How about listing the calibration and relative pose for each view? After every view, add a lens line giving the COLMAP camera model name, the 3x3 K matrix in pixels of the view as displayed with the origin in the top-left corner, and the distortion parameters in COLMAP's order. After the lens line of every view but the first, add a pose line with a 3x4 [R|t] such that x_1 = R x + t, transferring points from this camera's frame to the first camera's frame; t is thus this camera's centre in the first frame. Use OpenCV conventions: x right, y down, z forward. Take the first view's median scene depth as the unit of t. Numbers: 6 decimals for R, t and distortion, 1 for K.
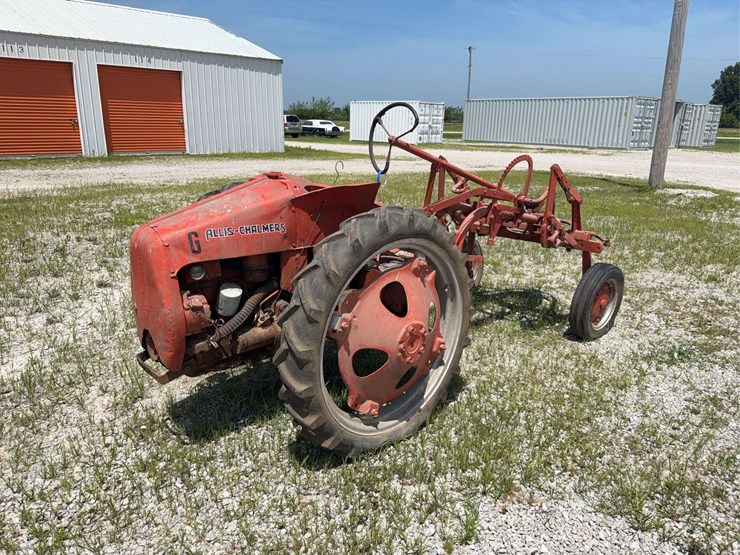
lens RADIAL K [[530.2, 0, 375.4], [0, 530.2, 277.5], [0, 0, 1]] dist [-0.011674, -0.001574]
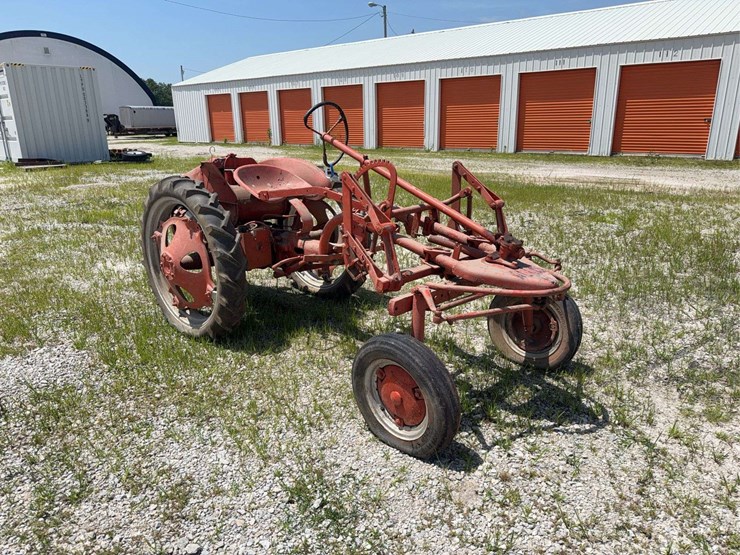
lens RADIAL K [[532.3, 0, 373.3], [0, 532.3, 279.6], [0, 0, 1]] dist [0.035130, -0.046413]
pose [[0.142348, 0.260108, -0.955029, 0.506736], [-0.266301, 0.939343, 0.216143, -0.111908], [0.953321, 0.223558, 0.202980, 0.425169]]
